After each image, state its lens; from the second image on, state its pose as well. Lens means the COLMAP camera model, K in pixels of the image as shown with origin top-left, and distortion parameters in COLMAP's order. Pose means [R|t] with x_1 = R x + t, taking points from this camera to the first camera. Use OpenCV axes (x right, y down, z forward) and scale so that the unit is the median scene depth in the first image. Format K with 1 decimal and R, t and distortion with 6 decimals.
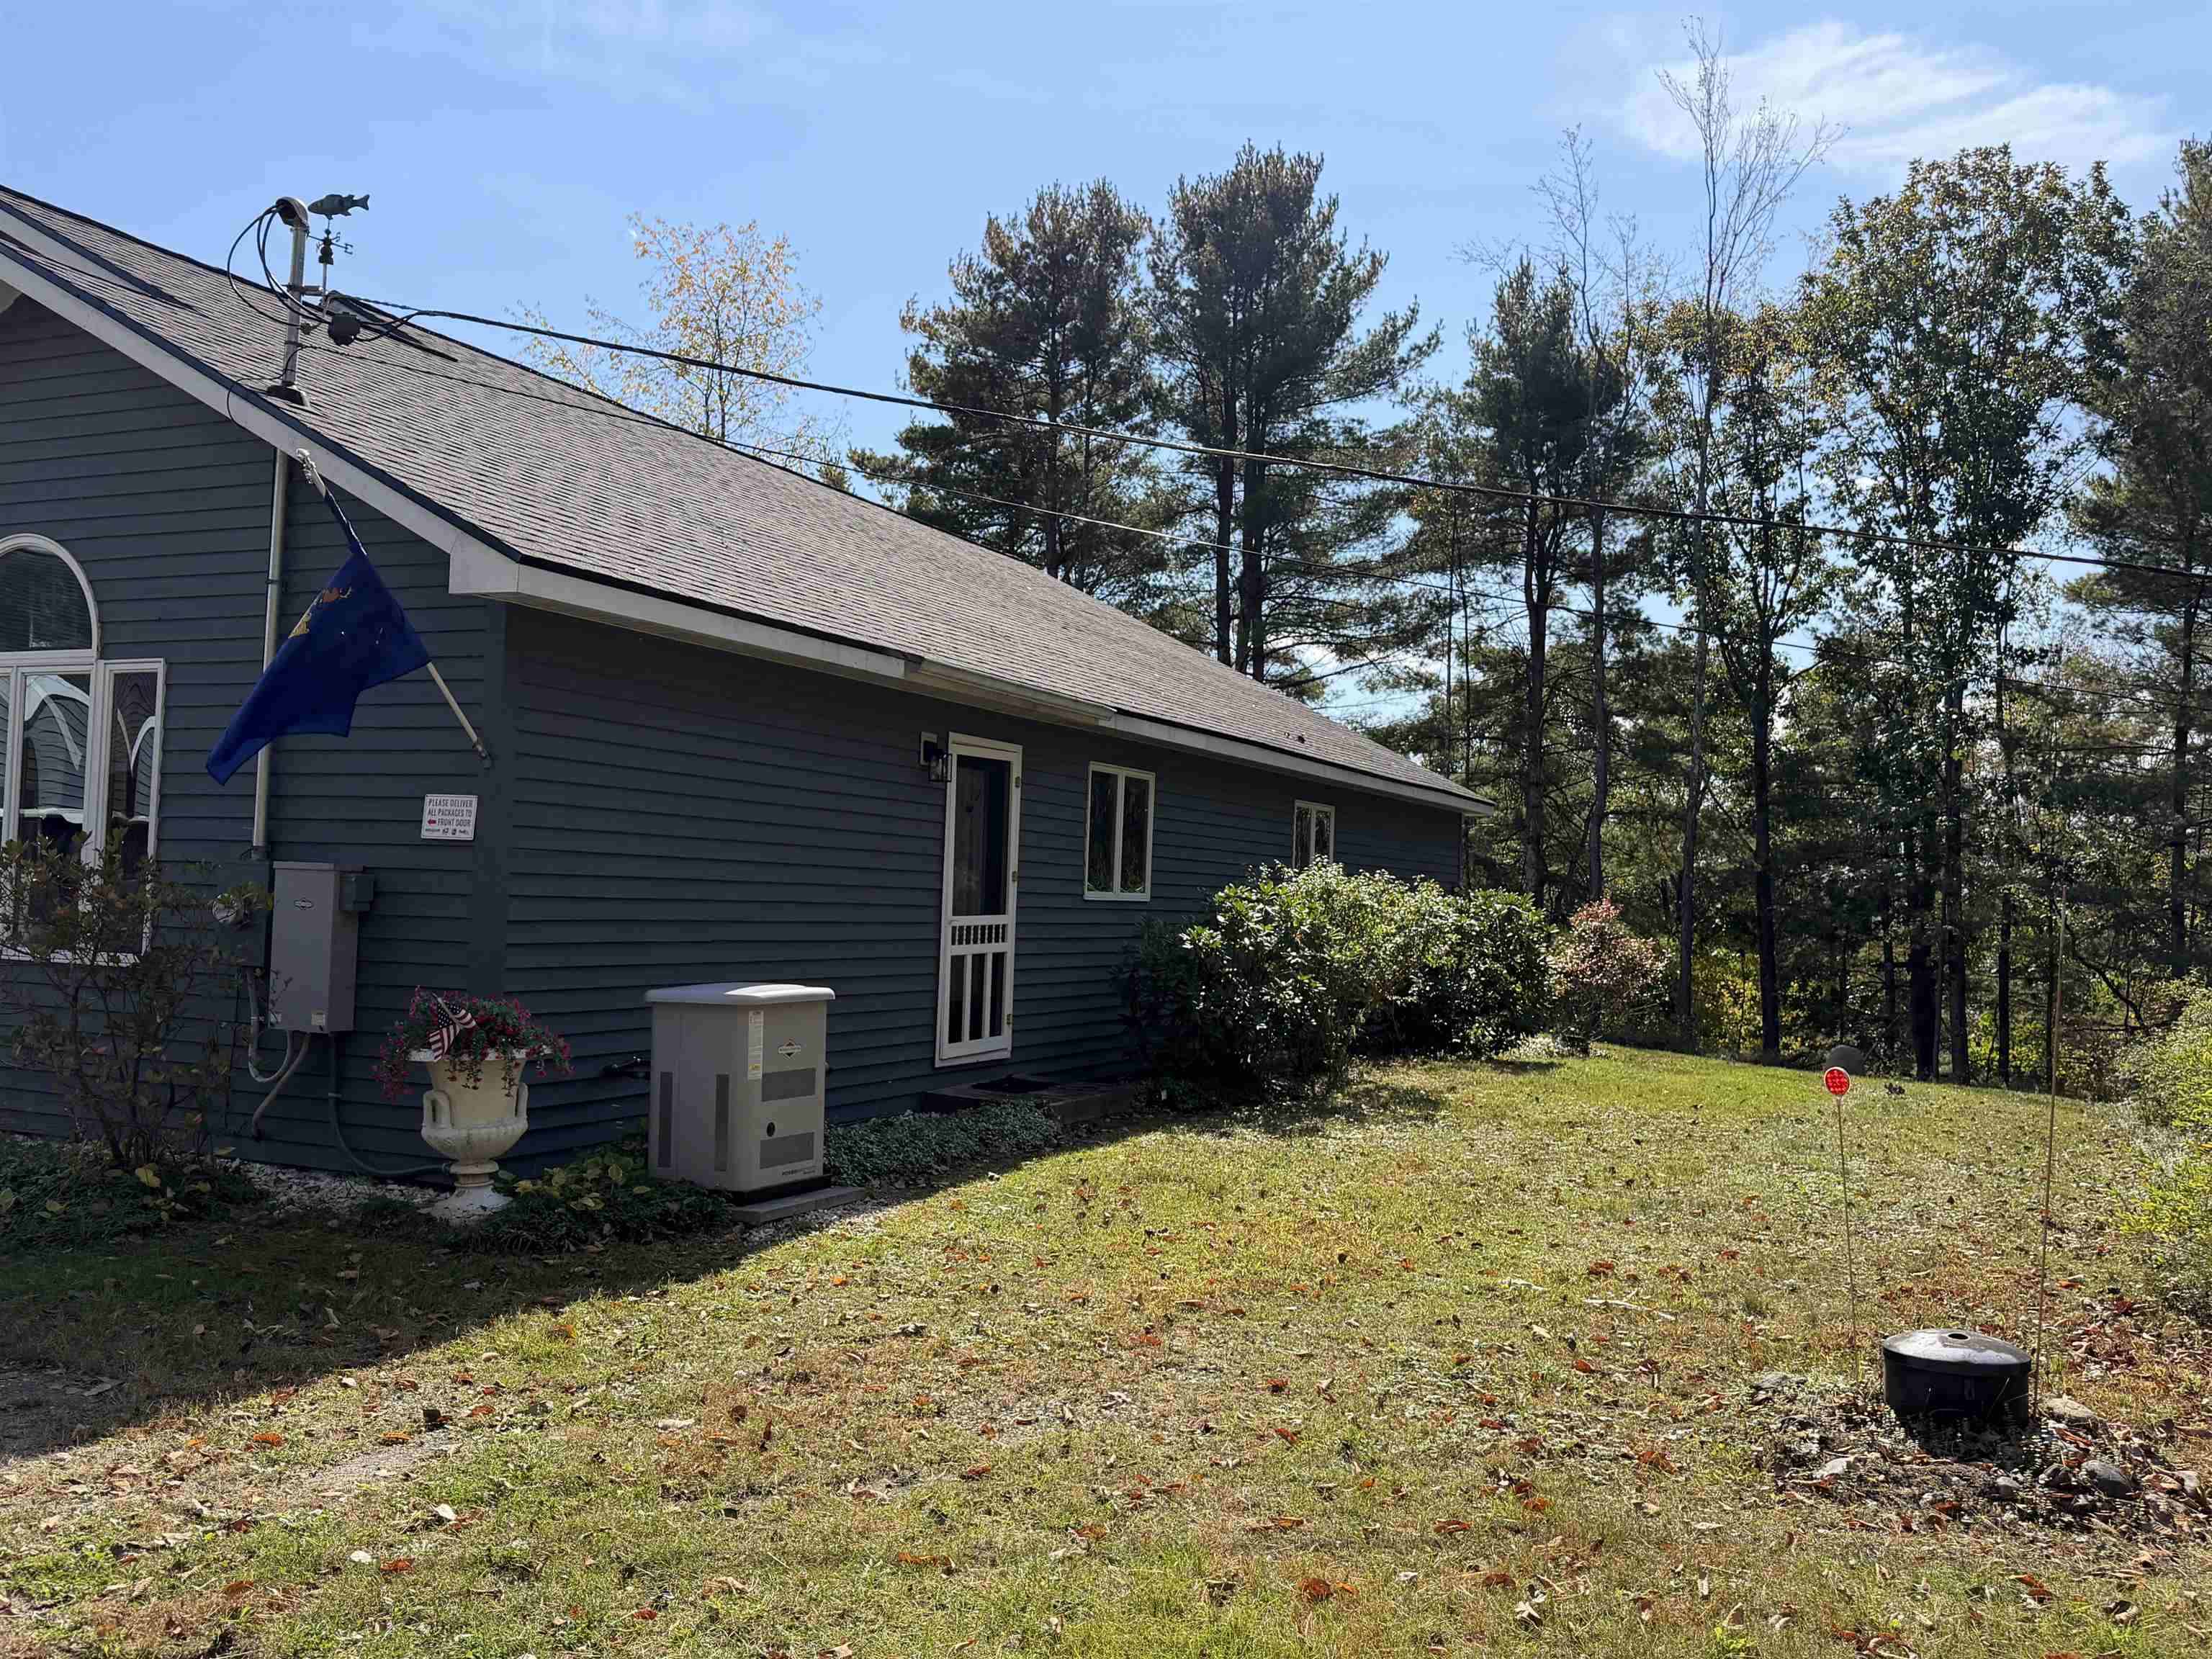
lens RADIAL K [[1953.6, 0, 1105.6], [0, 1953.6, 813.6], [0, 0, 1]] dist [0.115082, -0.000209]
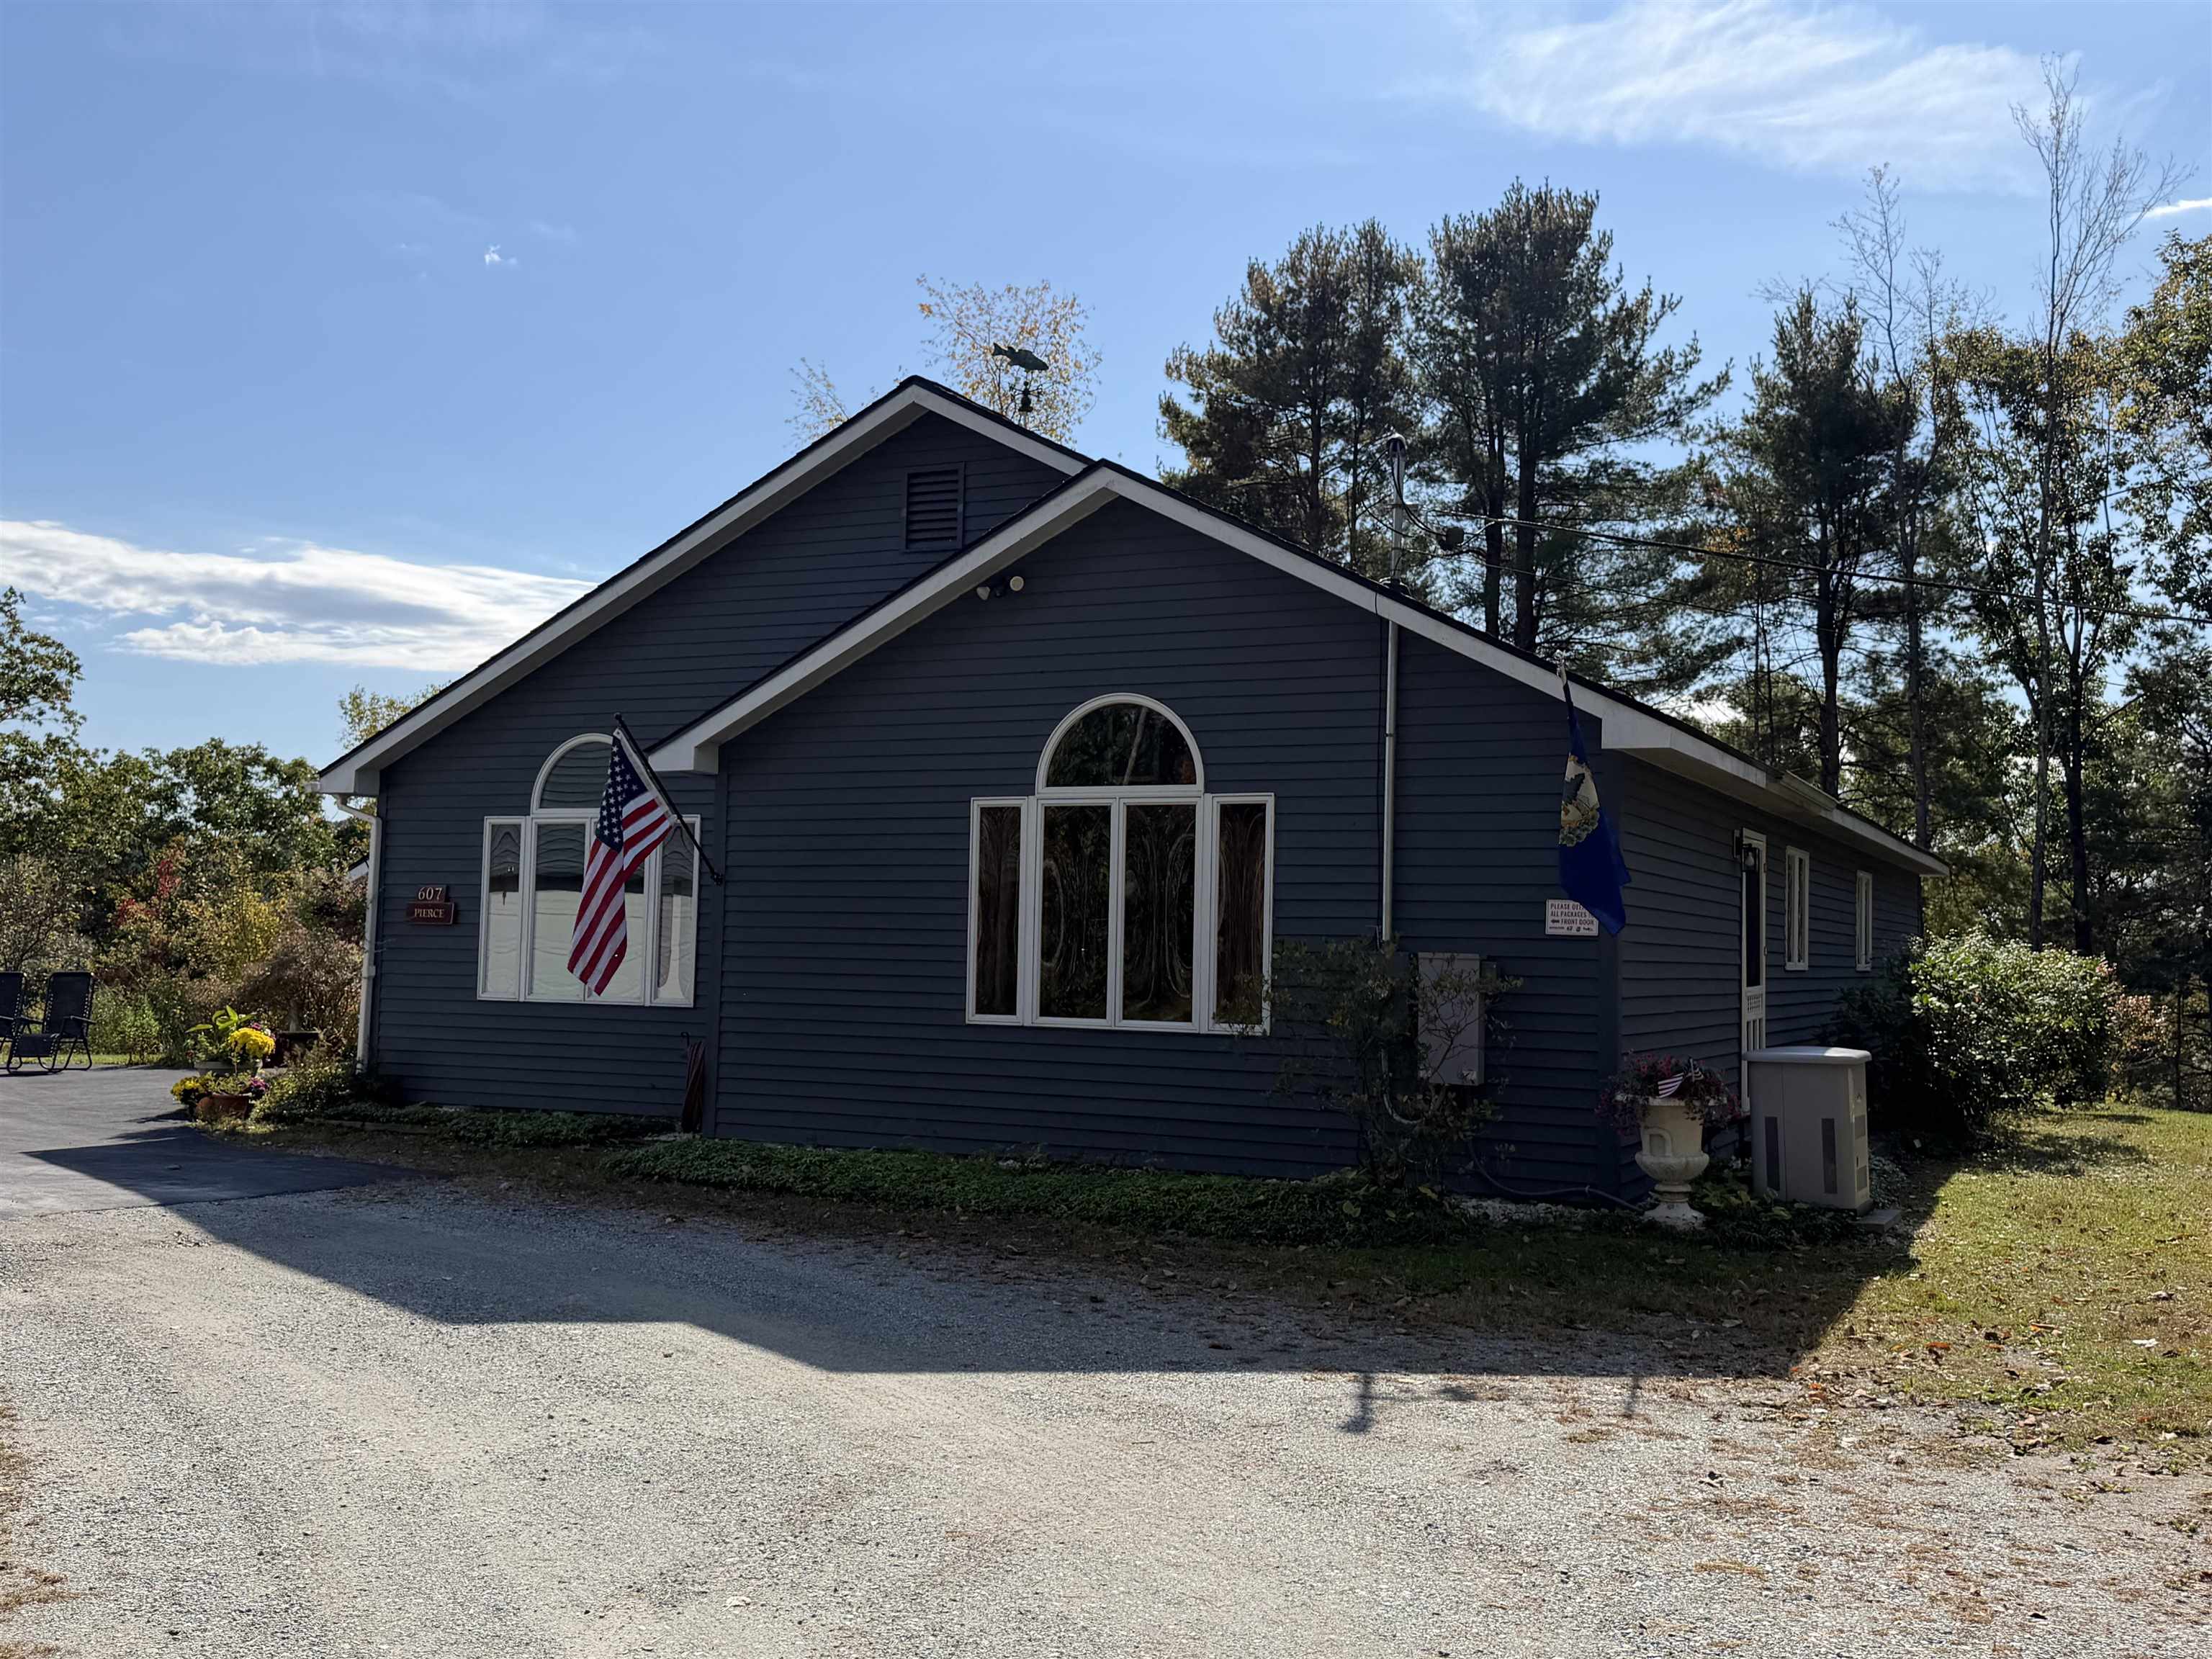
lens RADIAL K [[2127.3, 0, 1100.0], [0, 2127.3, 850.7], [0, 0, 1]] dist [0.057973, 0.000000]
pose [[0.999189, -0.012692, -0.038217, -0.099887], [0.012591, 0.999917, -0.002887, -0.007165], [0.038250, 0.002404, 0.999265, -0.067946]]
